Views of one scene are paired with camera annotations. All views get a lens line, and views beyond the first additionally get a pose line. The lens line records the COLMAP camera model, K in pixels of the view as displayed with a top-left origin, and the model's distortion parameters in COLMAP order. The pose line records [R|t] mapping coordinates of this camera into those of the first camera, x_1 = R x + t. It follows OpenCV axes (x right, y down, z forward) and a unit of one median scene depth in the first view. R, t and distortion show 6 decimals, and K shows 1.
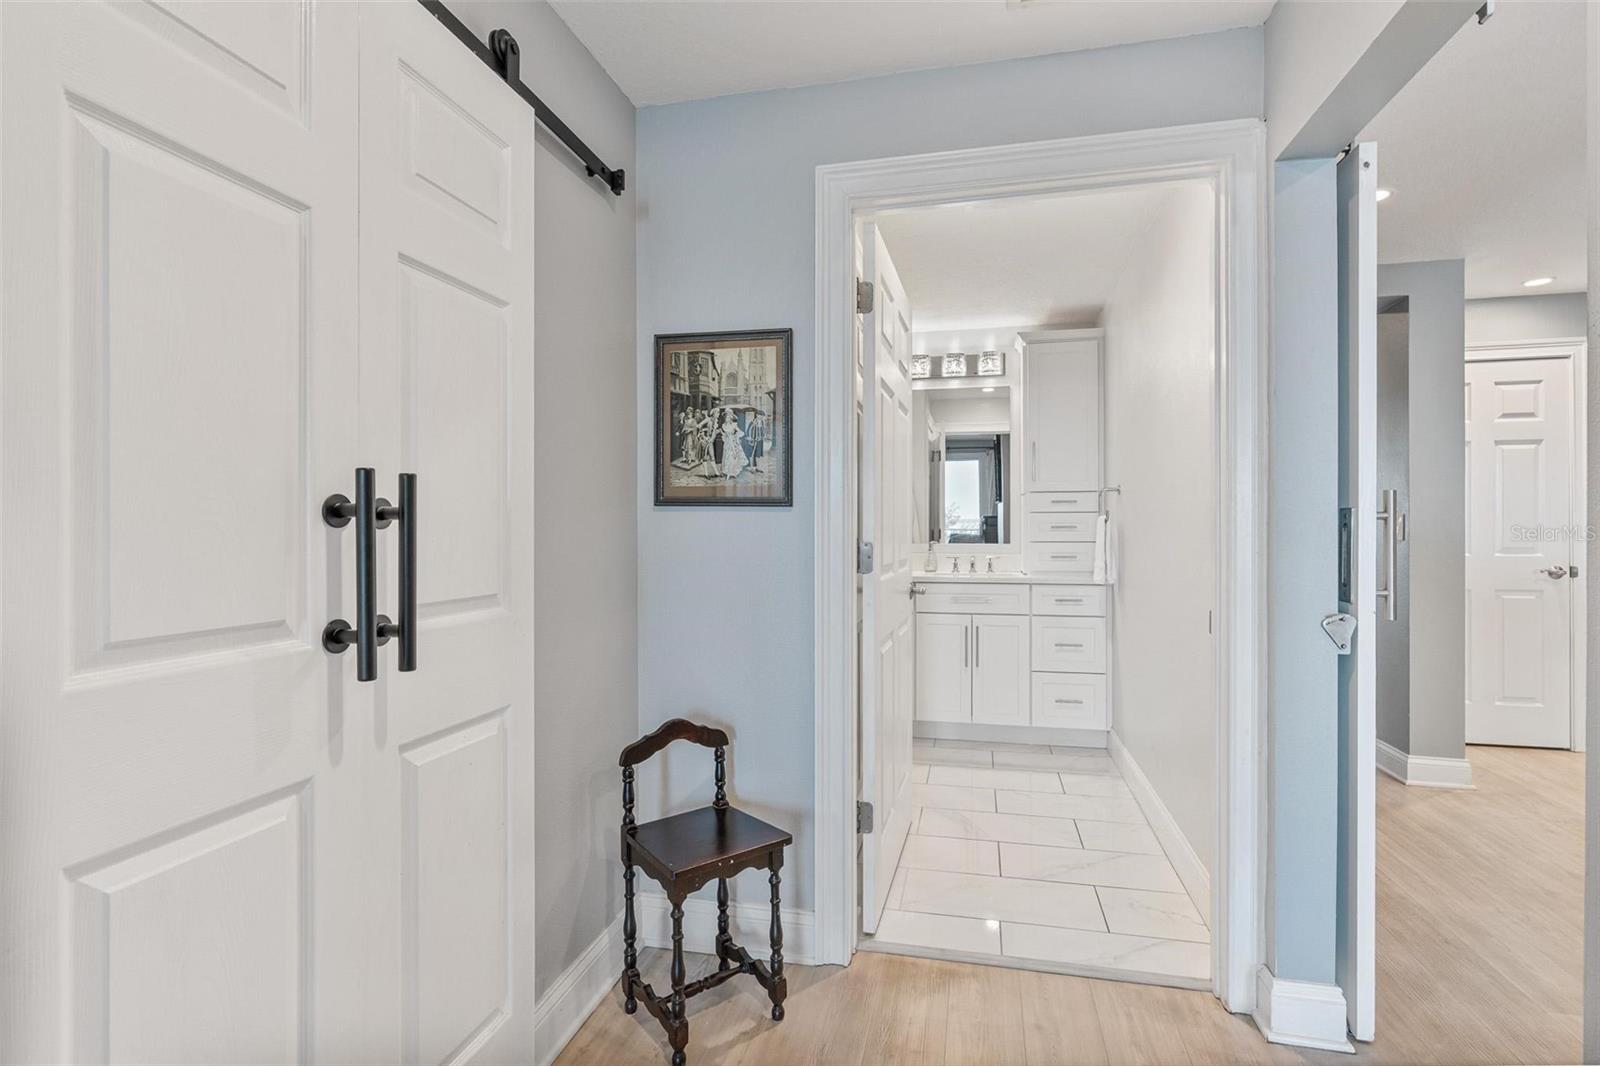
lens RADIAL K [[760.0, 0, 798.1], [0, 760.0, 526.5], [0, 0, 1]] dist [-0.007836, 0.000172]
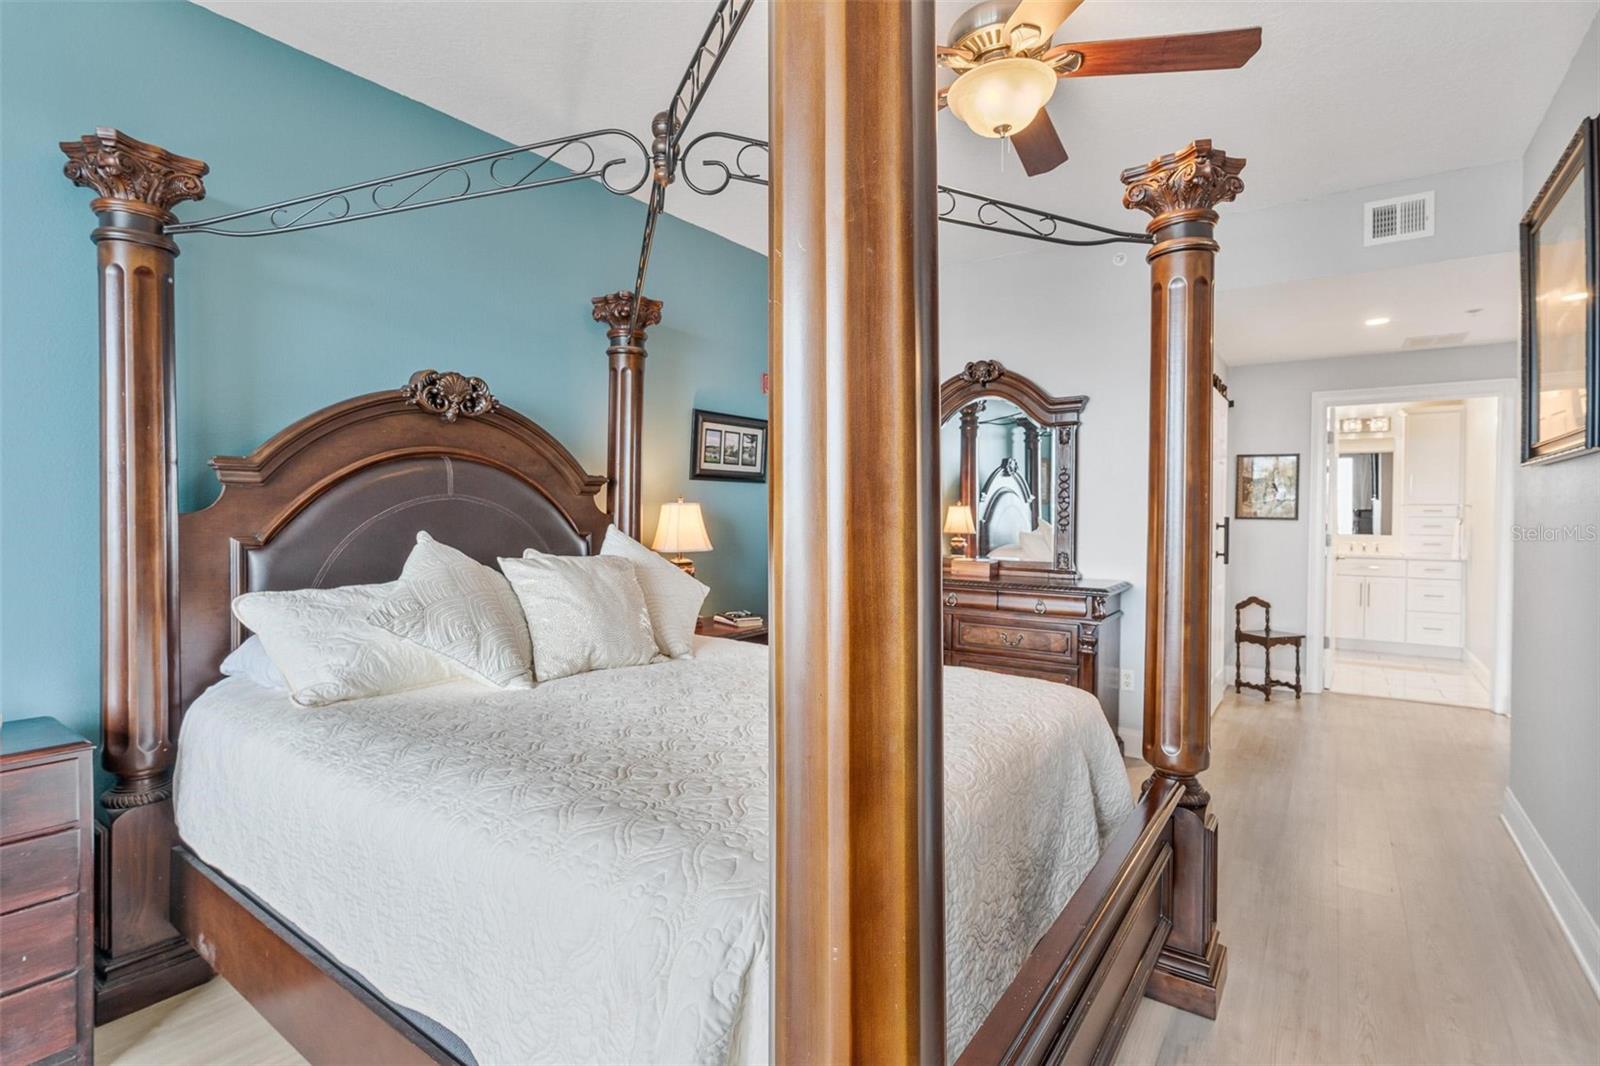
lens RADIAL K [[760.0, 0, 798.1], [0, 760.0, 526.5], [0, 0, 1]] dist [-0.007836, 0.000172]
pose [[0.928142, 0.013481, -0.371981, -0.376036], [-0.005655, 0.999739, 0.022122, -0.031377], [0.372183, -0.018429, 0.927977, -1.226115]]
